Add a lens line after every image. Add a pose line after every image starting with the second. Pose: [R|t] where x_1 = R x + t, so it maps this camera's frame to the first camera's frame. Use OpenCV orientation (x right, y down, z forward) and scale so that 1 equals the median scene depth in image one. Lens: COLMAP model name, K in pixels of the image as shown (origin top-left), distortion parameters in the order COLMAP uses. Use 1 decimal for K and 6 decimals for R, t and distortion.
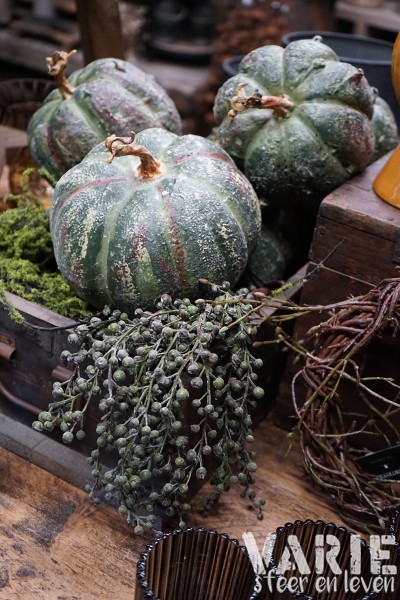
lens RADIAL K [[824.4, 0, 201.4], [0, 824.4, 300.3], [0, 0, 1]] dist [-0.011657, 0.000000]
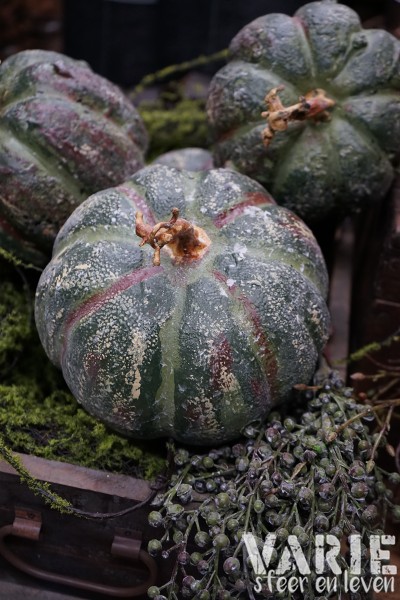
lens RADIAL K [[811.1, 0, 198.6], [0, 811.1, 299.0], [0, 0, 1]] dist [-0.000951, 0.000000]
pose [[0.941276, -0.226023, 0.250824, -0.224921], [0.175124, 0.961966, 0.209651, -0.243245], [-0.288670, -0.153414, 0.945058, 0.325102]]
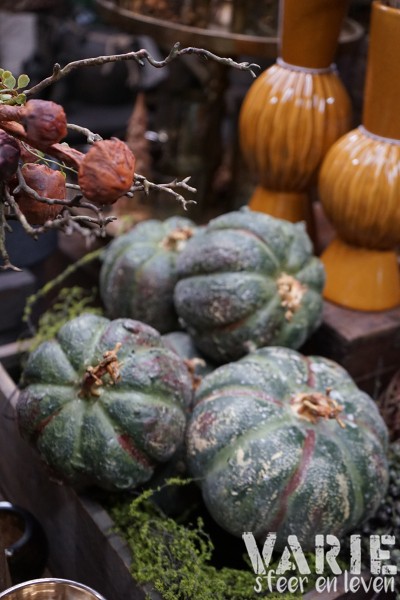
lens RADIAL K [[794.4, 0, 200.3], [0, 794.4, 300.4], [0, 0, 1]] dist [-0.007058, 0.000000]
pose [[0.437121, -0.505037, 0.744219, -0.739656], [0.392231, 0.851672, 0.347577, -0.627278], [-0.809370, 0.139973, 0.570375, 0.509195]]
